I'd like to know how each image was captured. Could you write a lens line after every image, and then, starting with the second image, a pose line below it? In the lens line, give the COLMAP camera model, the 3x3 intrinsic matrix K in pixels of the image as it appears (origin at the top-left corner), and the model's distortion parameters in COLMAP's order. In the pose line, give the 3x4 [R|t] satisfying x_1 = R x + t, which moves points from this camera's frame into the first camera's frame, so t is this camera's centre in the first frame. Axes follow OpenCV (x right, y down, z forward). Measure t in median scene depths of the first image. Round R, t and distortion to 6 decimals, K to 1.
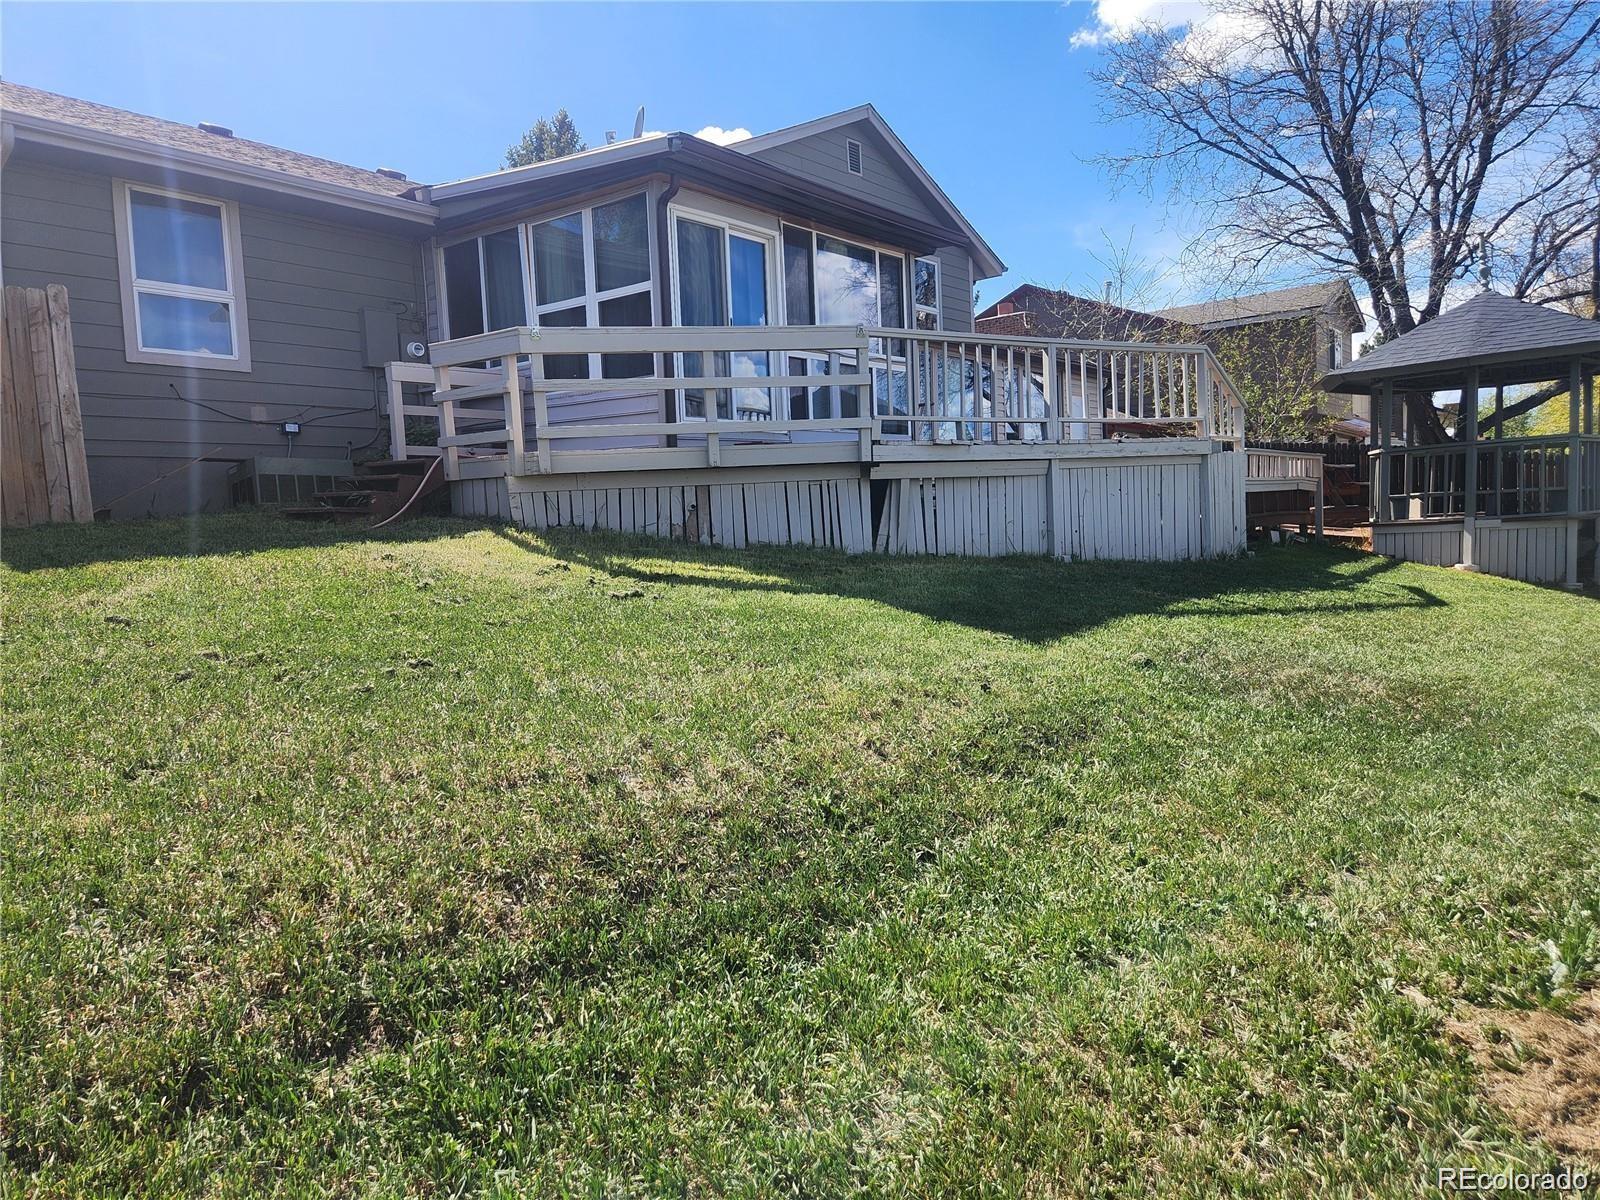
lens RADIAL K [[1067.3, 0, 801.4], [0, 1067.3, 571.5], [0, 0, 1]] dist [0.079271, -0.057555]
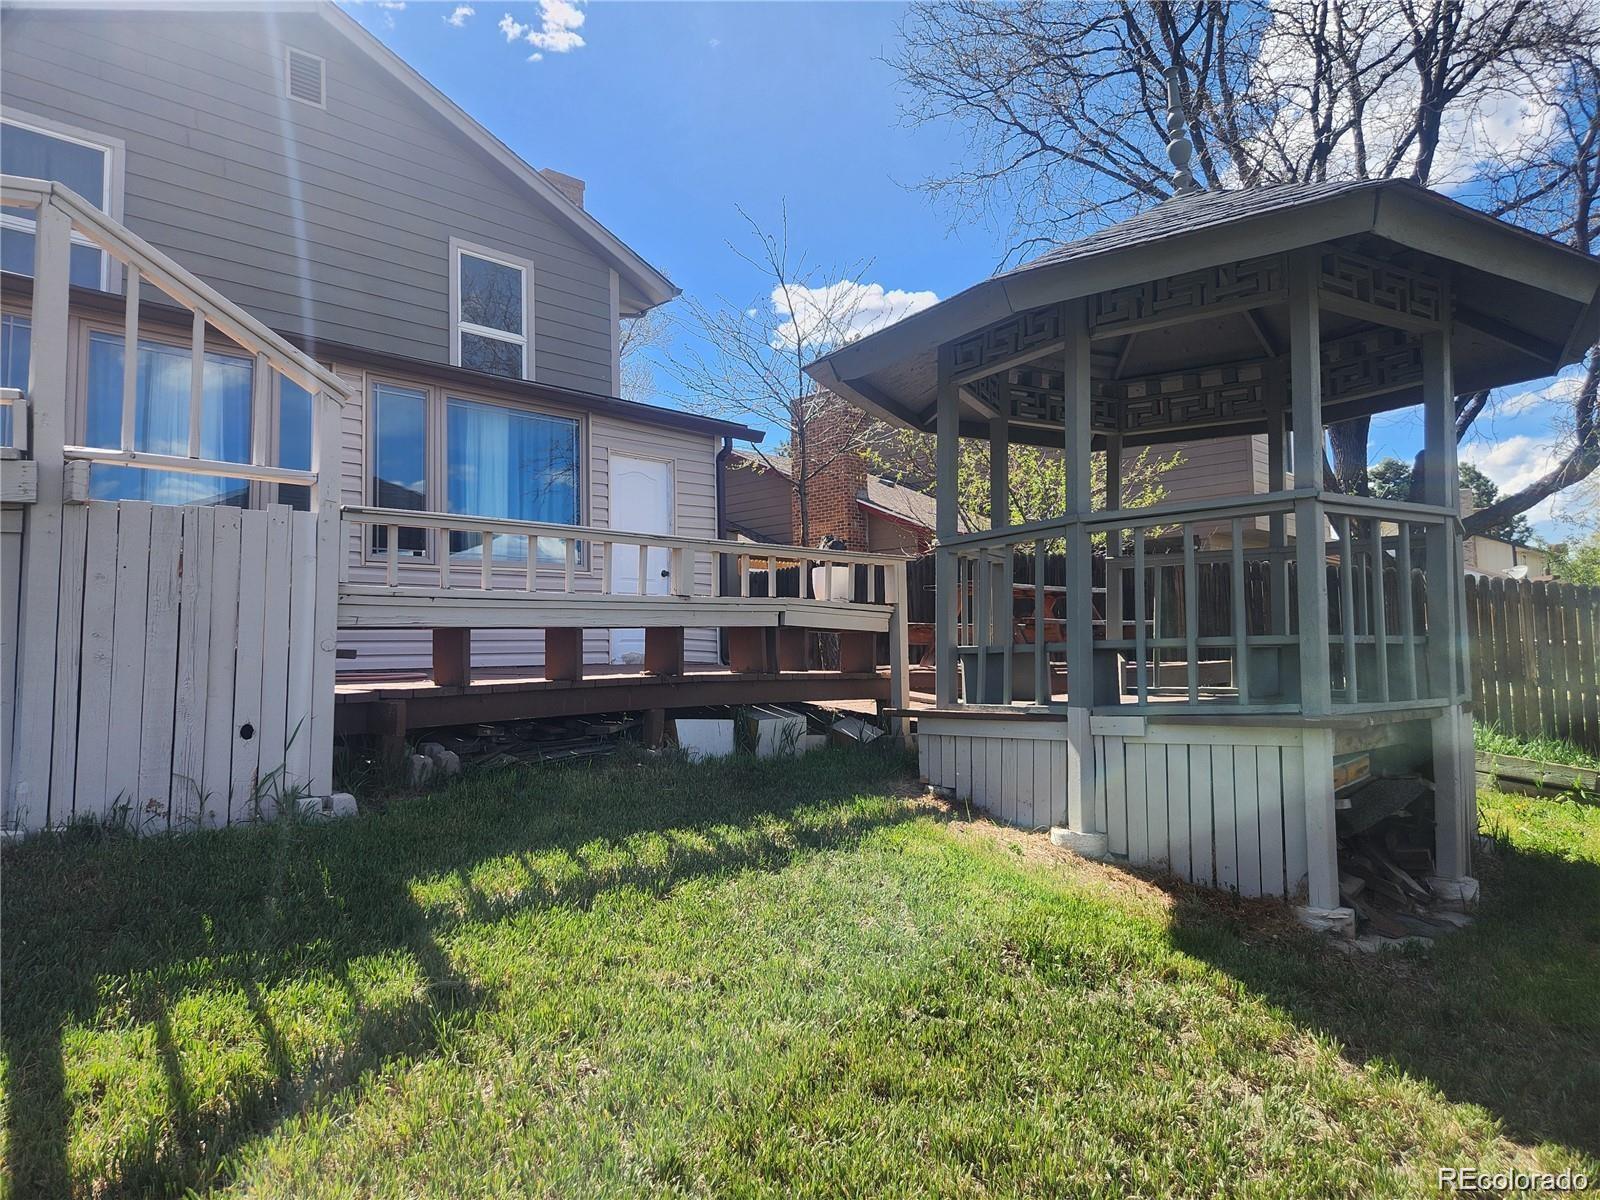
lens RADIAL K [[1067.3, 0, 801.4], [0, 1067.3, 571.5], [0, 0, 1]] dist [0.079271, -0.057555]
pose [[0.996288, 0.015559, -0.084661, 0.538513], [-0.025626, 0.992544, -0.119159, -0.048789], [0.082176, 0.120886, 0.989259, 0.605246]]
